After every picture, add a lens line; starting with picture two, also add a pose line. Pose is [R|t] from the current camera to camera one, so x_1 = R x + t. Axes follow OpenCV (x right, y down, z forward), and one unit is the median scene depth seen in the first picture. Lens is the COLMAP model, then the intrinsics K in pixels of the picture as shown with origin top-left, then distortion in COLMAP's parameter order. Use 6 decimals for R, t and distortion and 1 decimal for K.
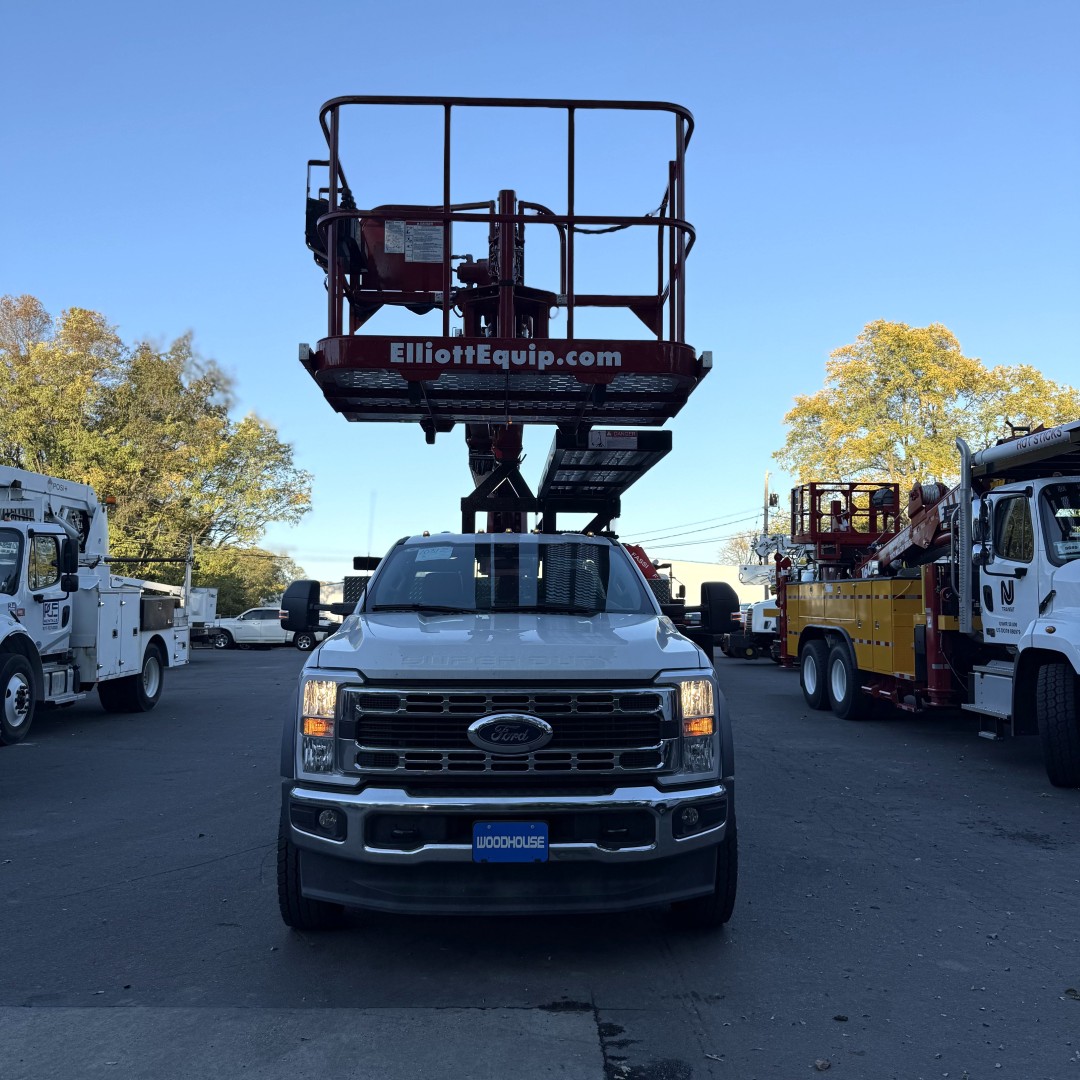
lens RADIAL K [[1003.5, 0, 560.8], [0, 1003.5, 537.4], [0, 0, 1]] dist [0.109114, -0.187285]
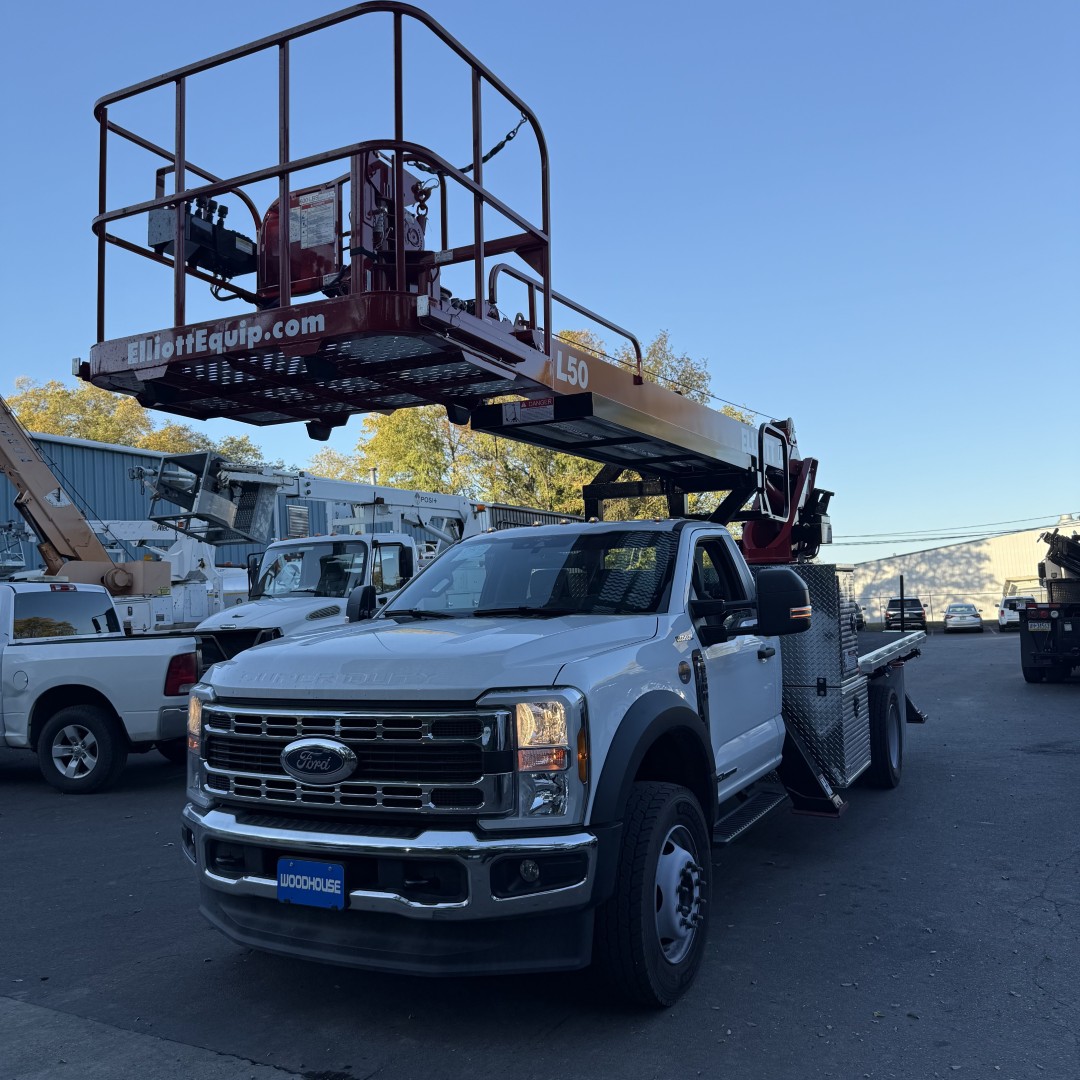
lens RADIAL K [[1003.5, 0, 560.8], [0, 1003.5, 537.4], [0, 0, 1]] dist [0.109114, -0.187285]
pose [[0.878233, -0.058541, -0.474637, 0.571578], [0.067391, 0.997725, 0.001637, 0.011446], [0.473462, -0.033424, 0.880180, 0.322204]]
